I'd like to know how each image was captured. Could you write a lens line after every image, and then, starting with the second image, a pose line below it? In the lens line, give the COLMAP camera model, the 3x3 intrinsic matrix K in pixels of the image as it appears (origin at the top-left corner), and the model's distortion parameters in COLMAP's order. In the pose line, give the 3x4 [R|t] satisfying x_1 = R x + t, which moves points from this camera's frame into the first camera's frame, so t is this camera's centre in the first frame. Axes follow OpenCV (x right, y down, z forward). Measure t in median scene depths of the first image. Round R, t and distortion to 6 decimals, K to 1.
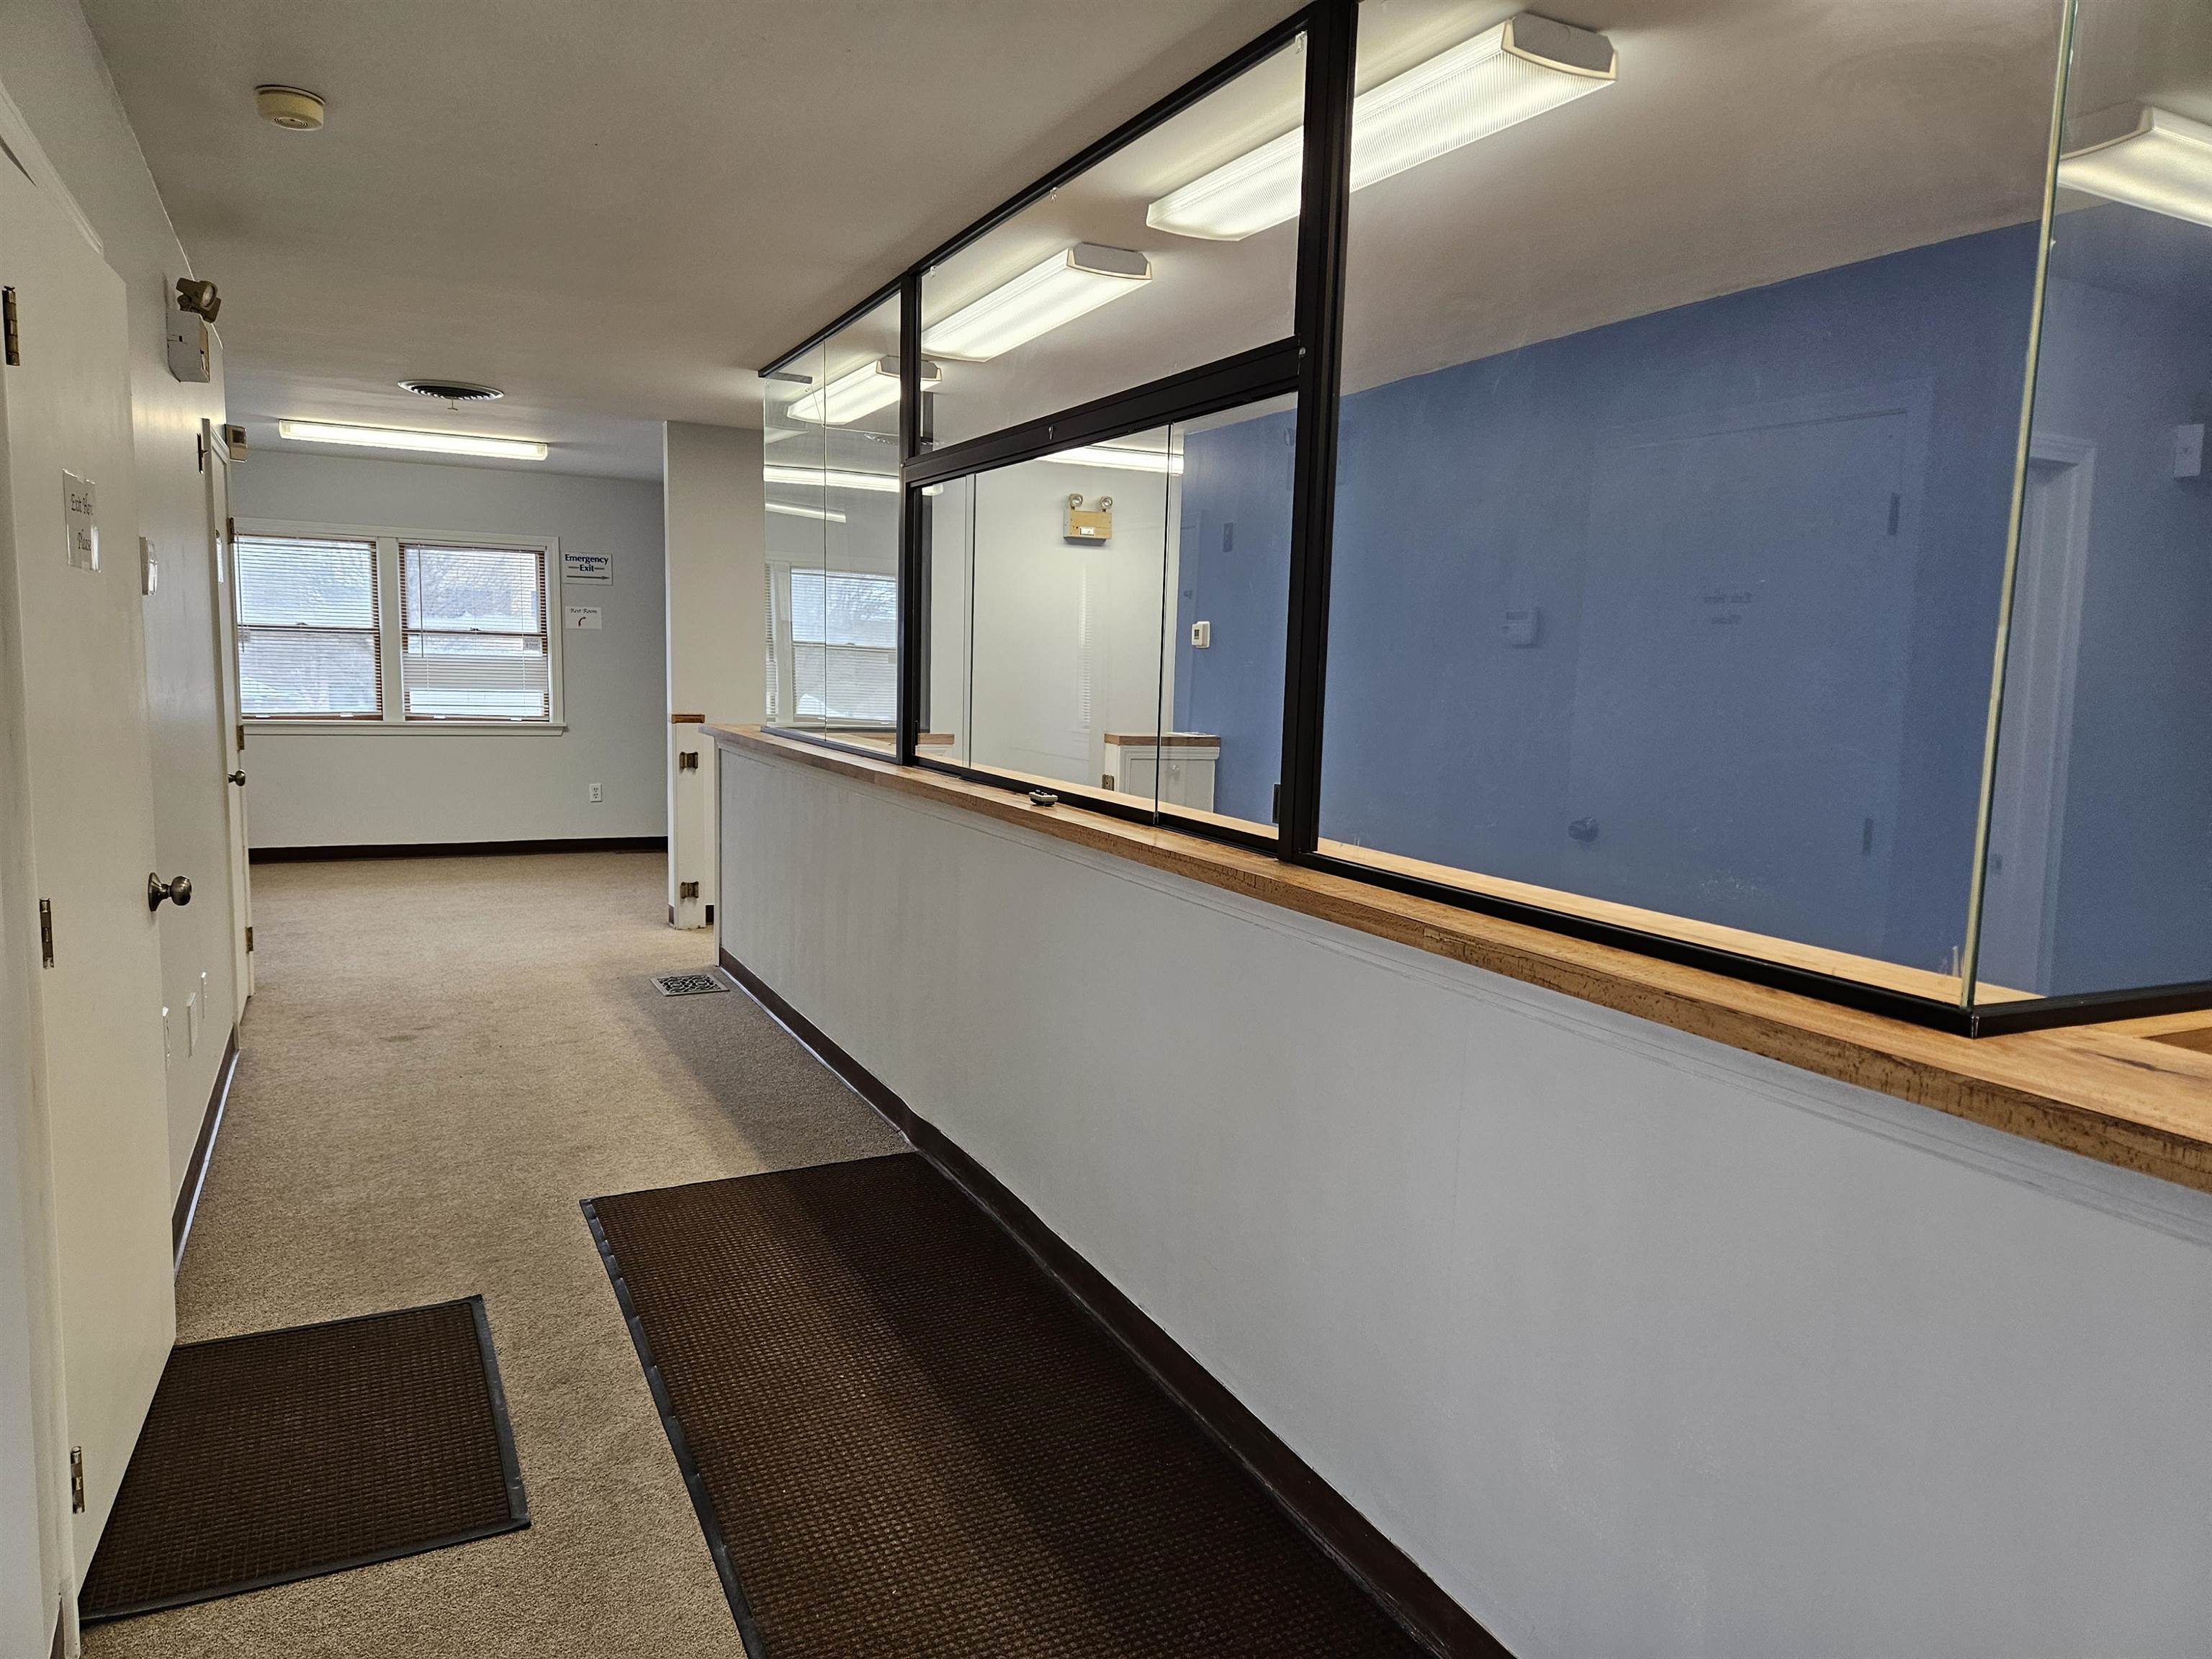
lens RADIAL K [[1473.2, 0, 1125.0], [0, 1473.2, 844.3], [0, 0, 1]] dist [0.097287, -0.083015]
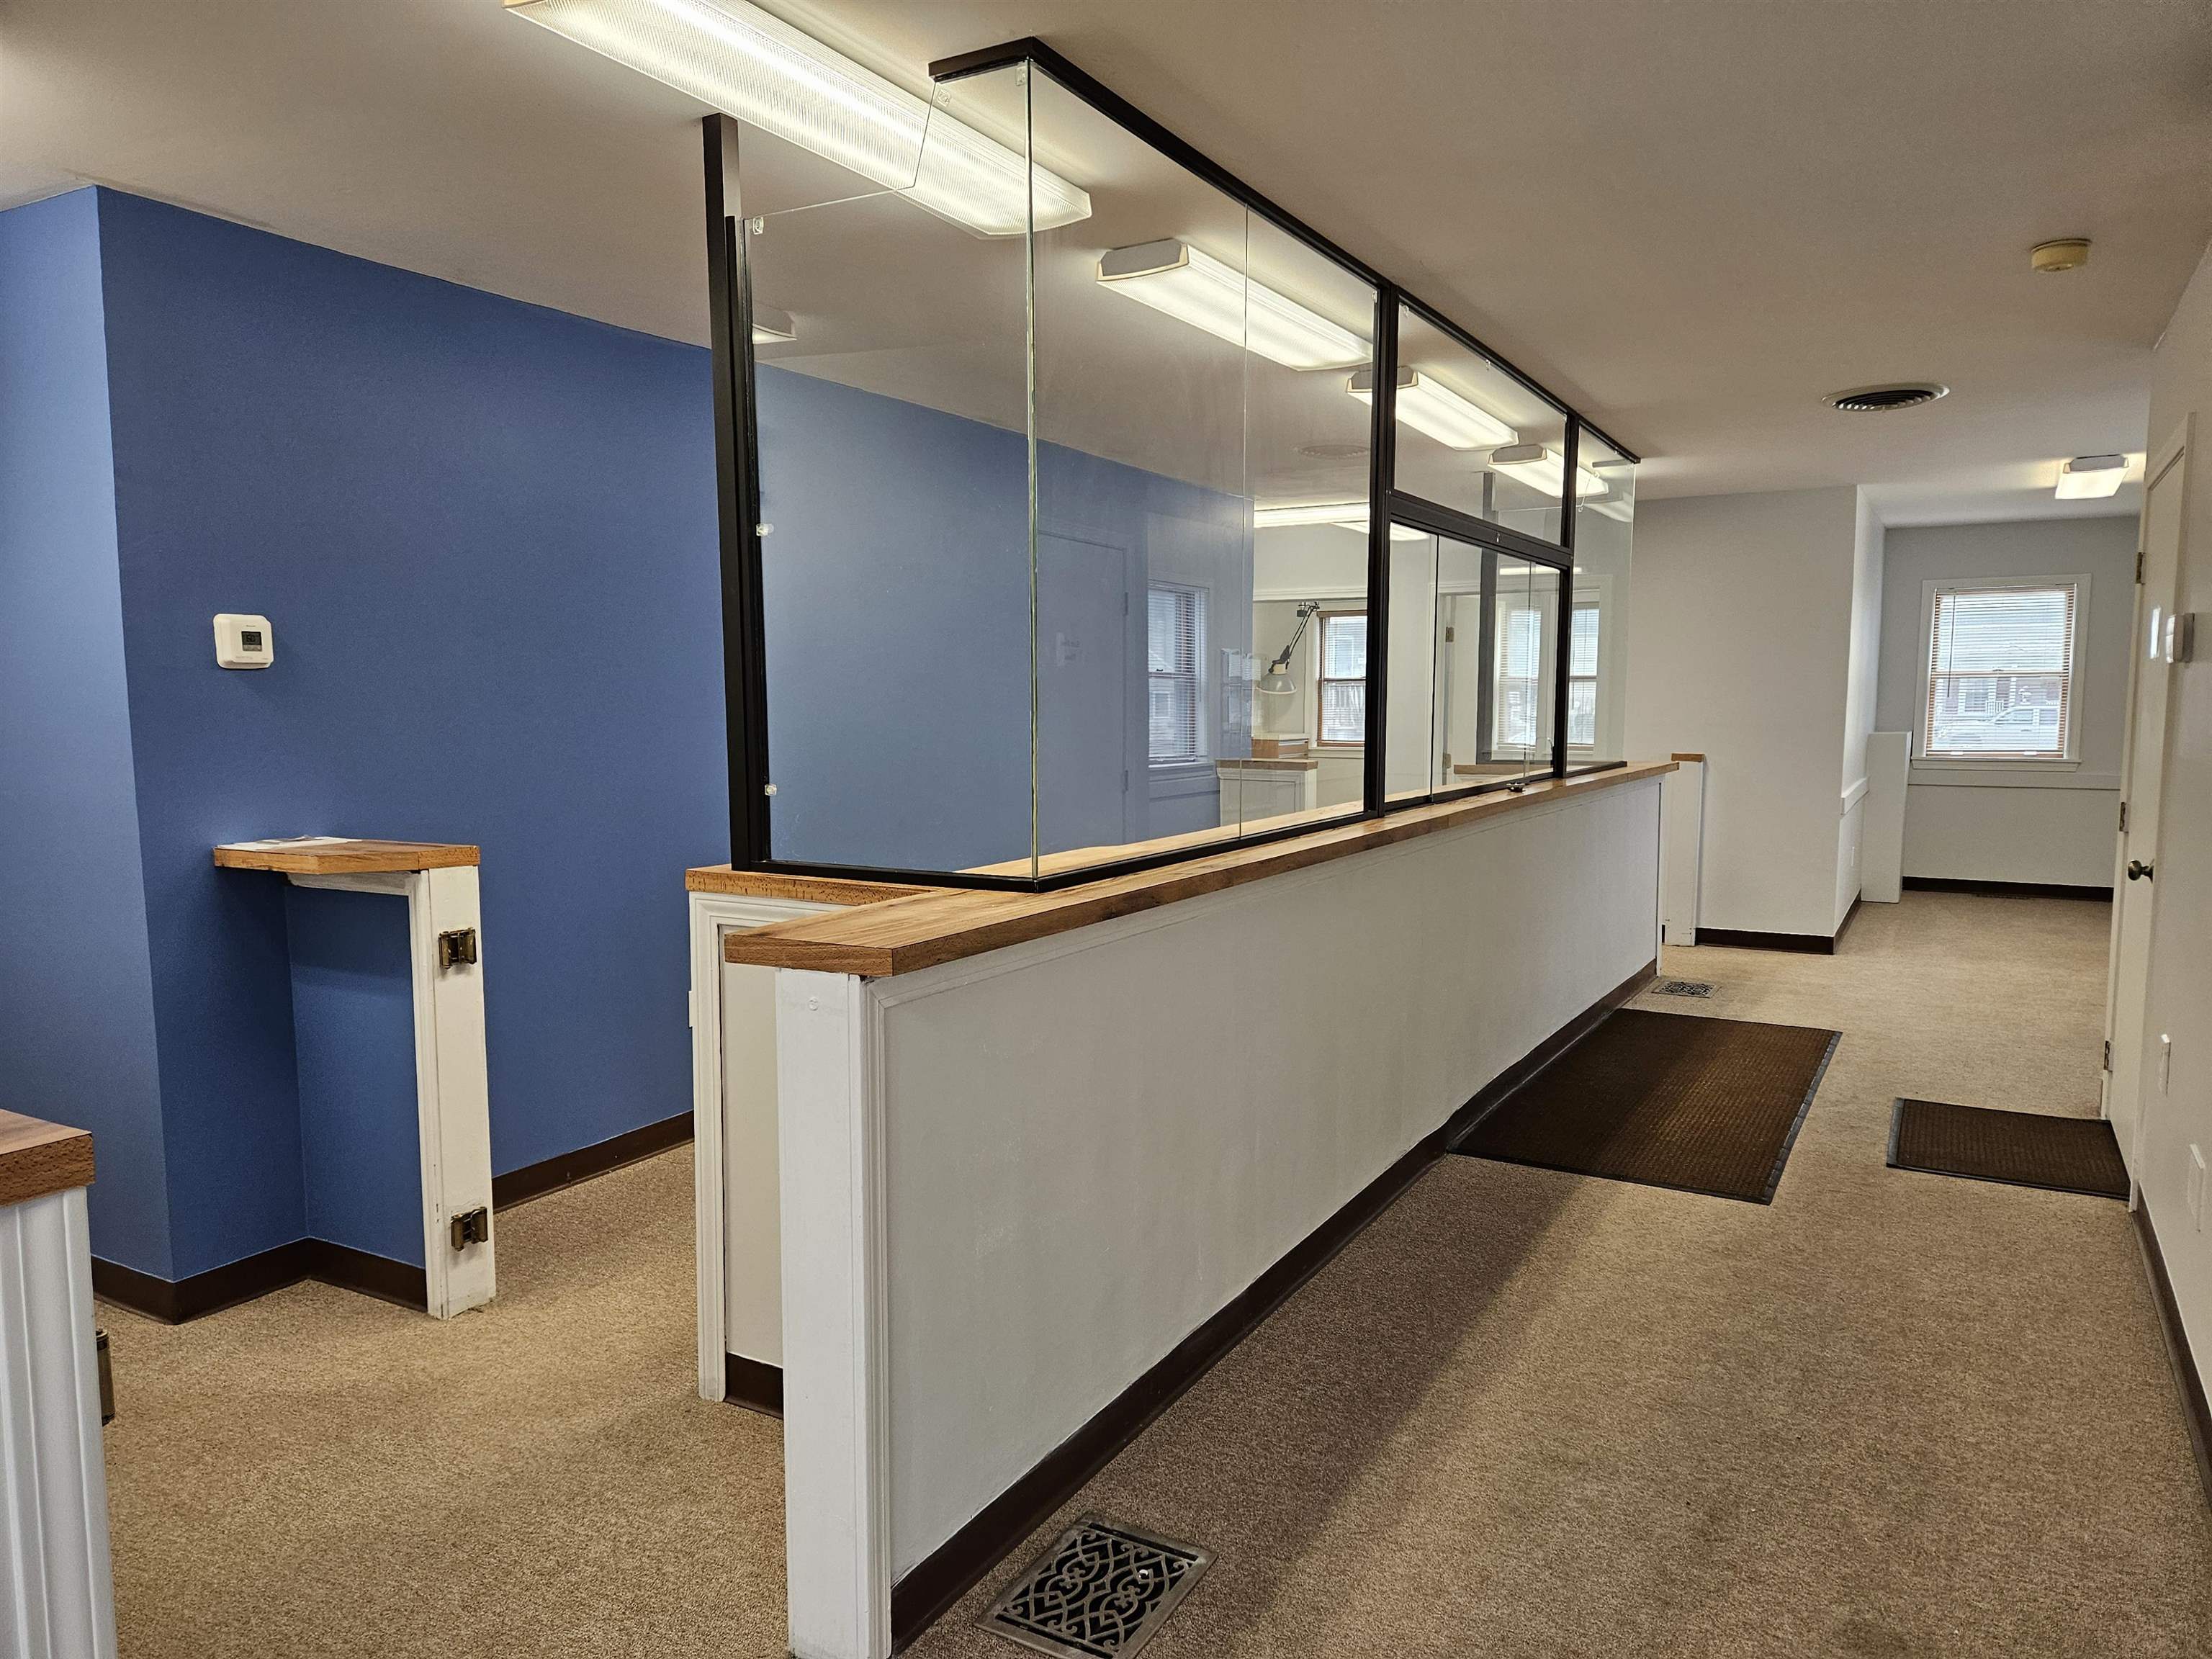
lens RADIAL K [[1473.2, 0, 1125.0], [0, 1473.2, 844.3], [0, 0, 1]] dist [0.097287, -0.083015]
pose [[-0.550762, -0.115333, 0.826656, -0.912237], [0.093225, 0.975710, 0.198240, -0.259329], [-0.829440, 0.186248, -0.526632, 1.785343]]
